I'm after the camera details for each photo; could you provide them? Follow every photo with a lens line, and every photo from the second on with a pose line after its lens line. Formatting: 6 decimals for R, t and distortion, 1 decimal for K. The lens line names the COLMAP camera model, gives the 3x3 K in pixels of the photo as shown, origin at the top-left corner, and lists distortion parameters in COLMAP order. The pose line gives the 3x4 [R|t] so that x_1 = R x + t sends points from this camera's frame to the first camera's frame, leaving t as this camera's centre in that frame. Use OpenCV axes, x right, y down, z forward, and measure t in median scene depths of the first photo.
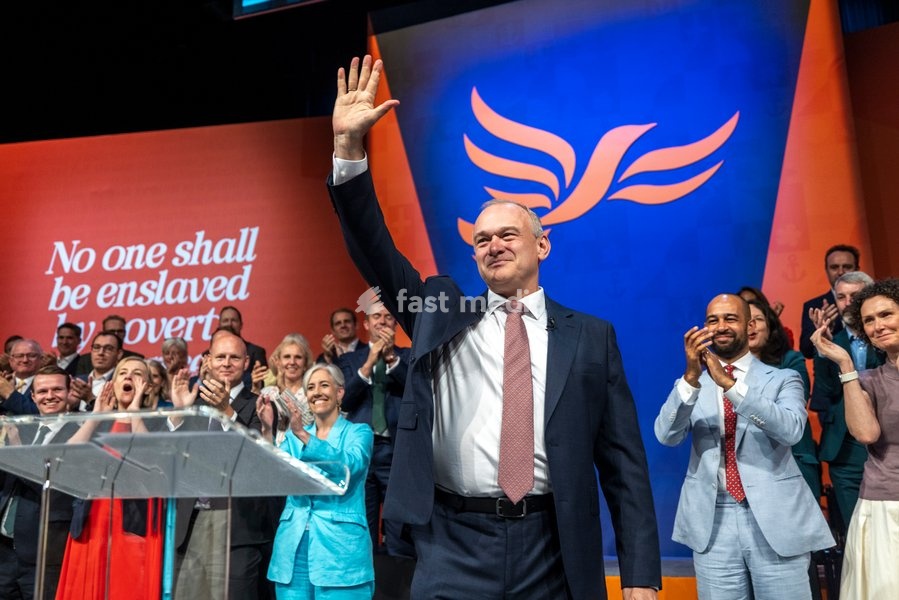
lens RADIAL K [[861.3, 0, 450.0], [0, 861.3, 286.9], [0, 0, 1]] dist [0.008998, 0.008902]
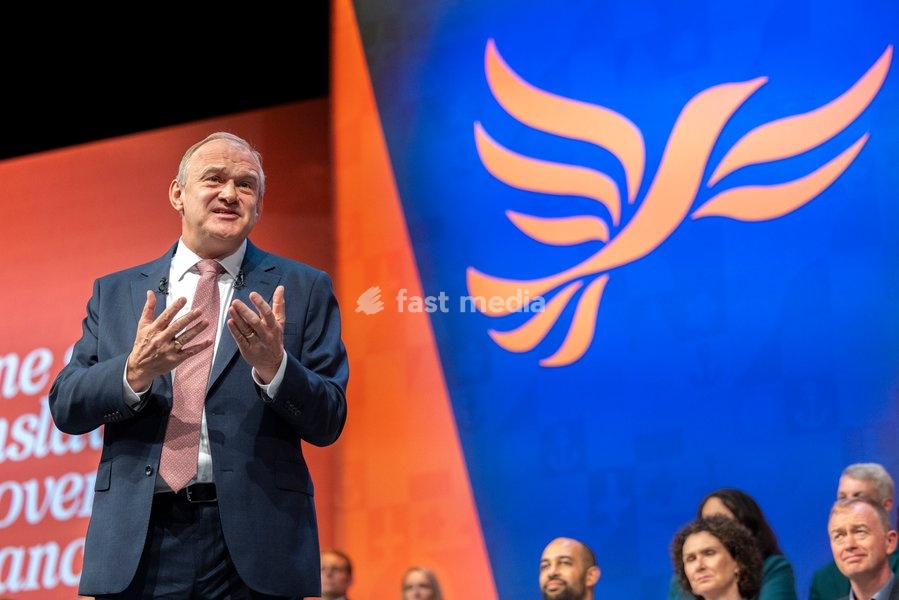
lens RADIAL K [[2137.3, 0, 449.5], [0, 2137.3, 300.0], [0, 0, 1]] dist [0.009791, -0.131385]
pose [[0.966162, -0.082702, -0.244317, 0.353495], [0.070031, 0.995732, -0.060118, 0.026784], [0.248246, 0.040974, 0.967830, -0.401722]]
